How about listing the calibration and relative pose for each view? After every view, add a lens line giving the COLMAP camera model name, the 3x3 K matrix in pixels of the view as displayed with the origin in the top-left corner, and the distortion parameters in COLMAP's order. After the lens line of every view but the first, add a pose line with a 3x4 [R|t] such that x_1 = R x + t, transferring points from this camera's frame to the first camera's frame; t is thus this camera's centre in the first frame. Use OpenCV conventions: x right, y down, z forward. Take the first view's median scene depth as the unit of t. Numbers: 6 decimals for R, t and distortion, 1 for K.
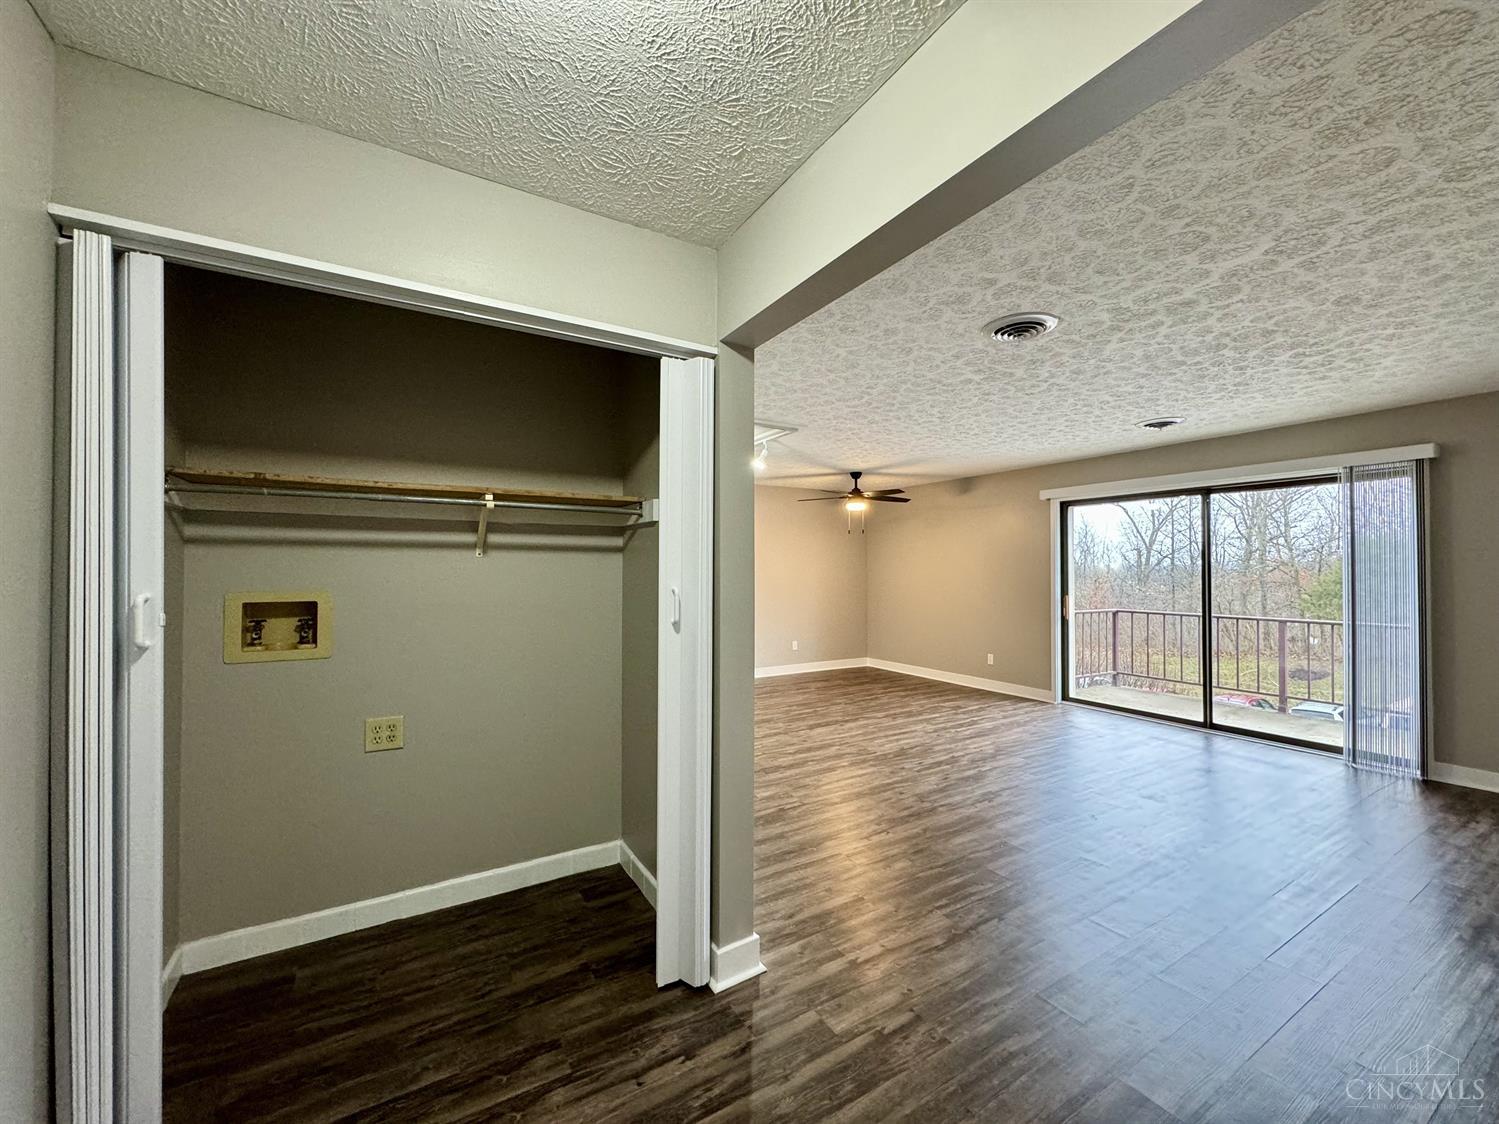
lens RADIAL K [[597.4, 0, 753.4], [0, 597.4, 563.3], [0, 0, 1]] dist [-0.002383, 0.000263]
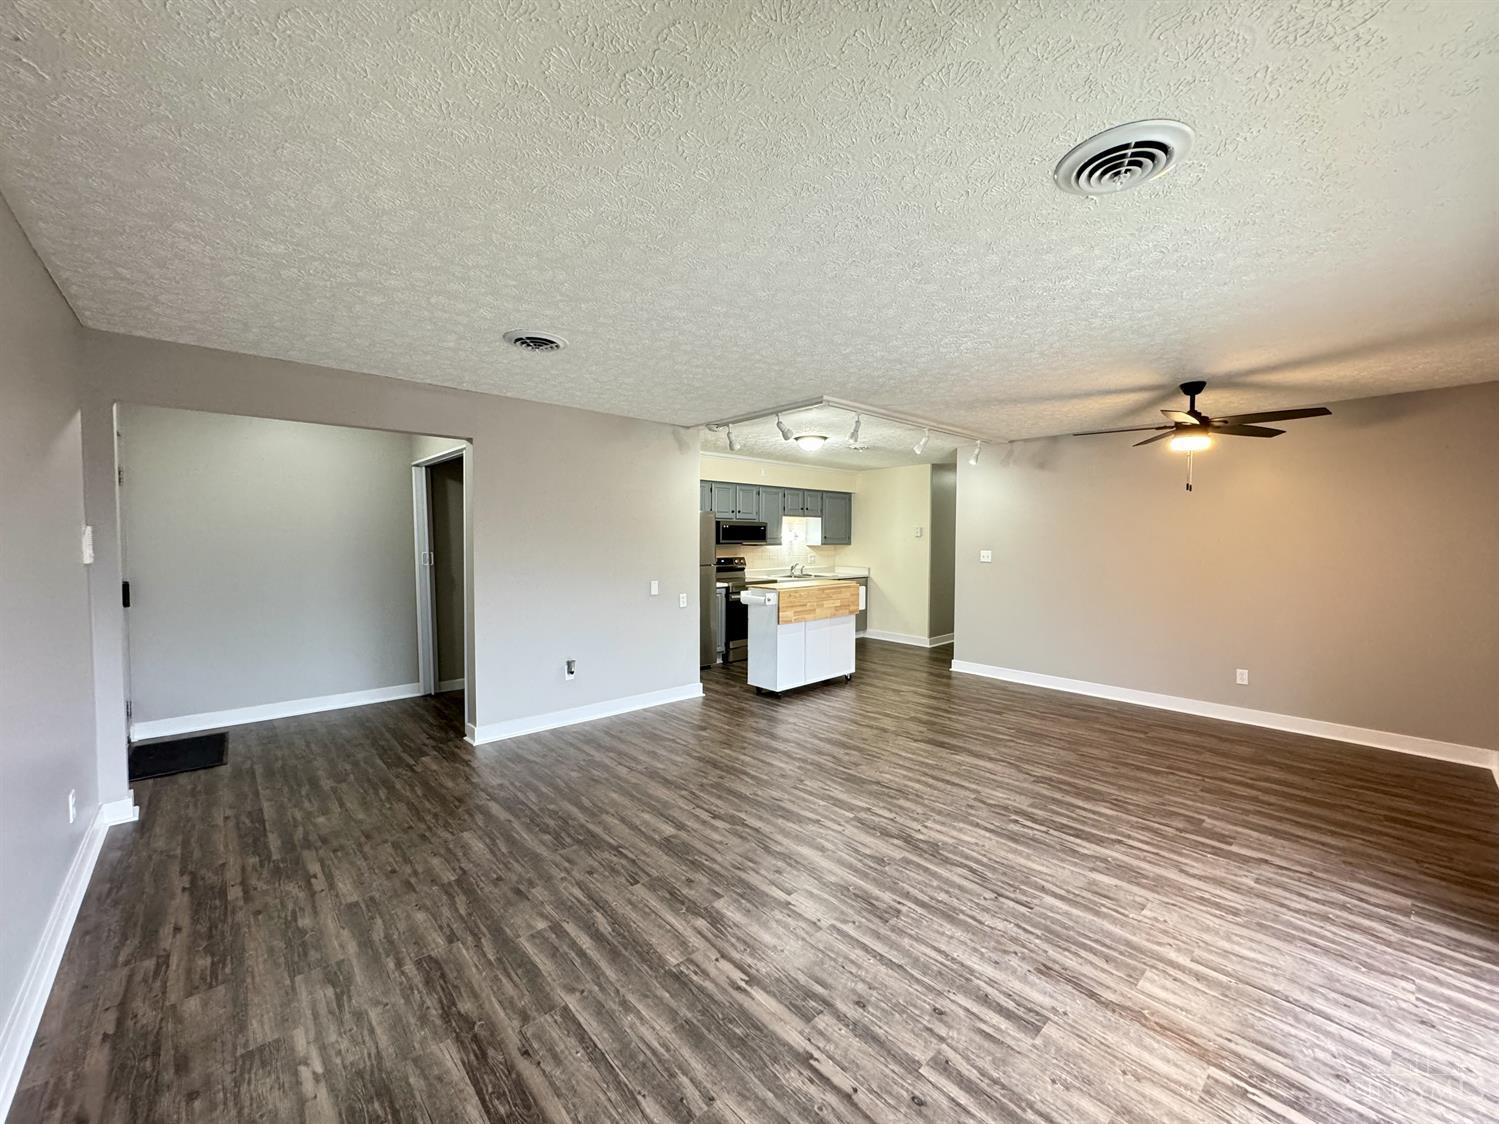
lens RADIAL K [[597.4, 0, 747.9], [0, 597.4, 558.6], [0, 0, 1]] dist [-0.002383, 0.000263]
pose [[0.192097, 0.035885, -0.980720, 1.004084], [0.005215, 0.999280, 0.037585, -0.012360], [0.981362, -0.012334, 0.191771, 0.708788]]
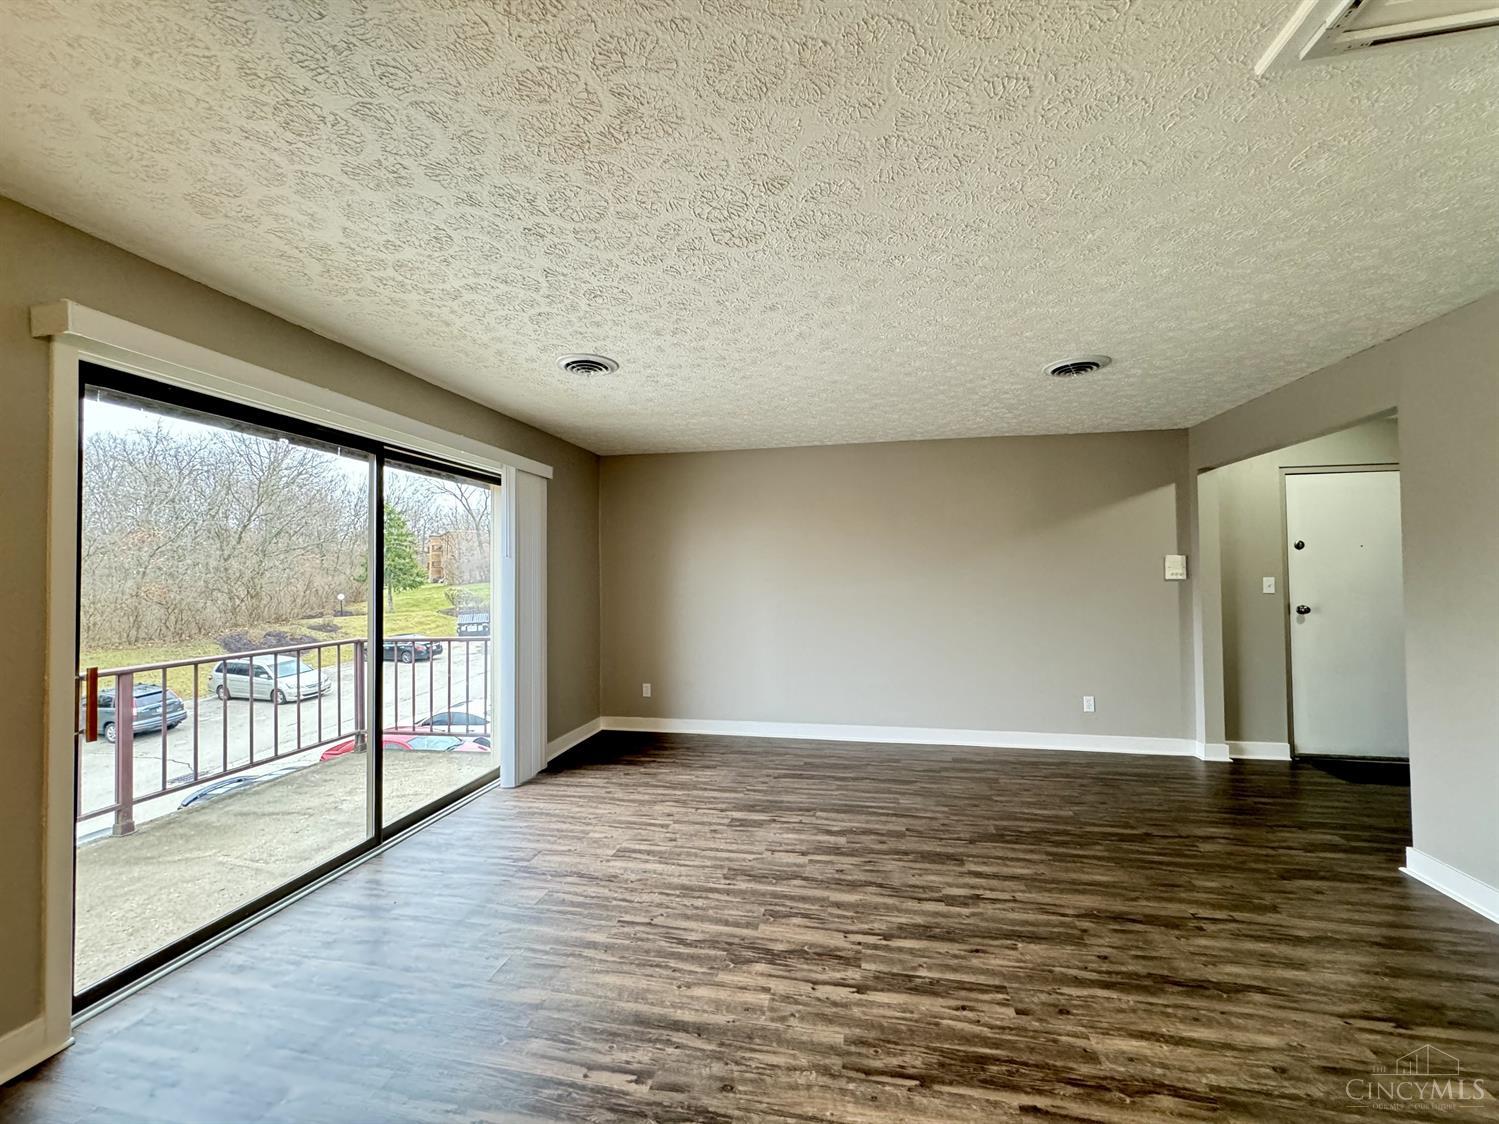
lens RADIAL K [[597.4, 0, 749.0], [0, 597.4, 557.5], [0, 0, 1]] dist [-0.002383, 0.000263]
pose [[-0.737597, 0.027040, 0.674699, 0.082434], [0.002708, 0.999308, -0.037090, 0.012897], [-0.675235, -0.025531, -0.737160, 1.382344]]
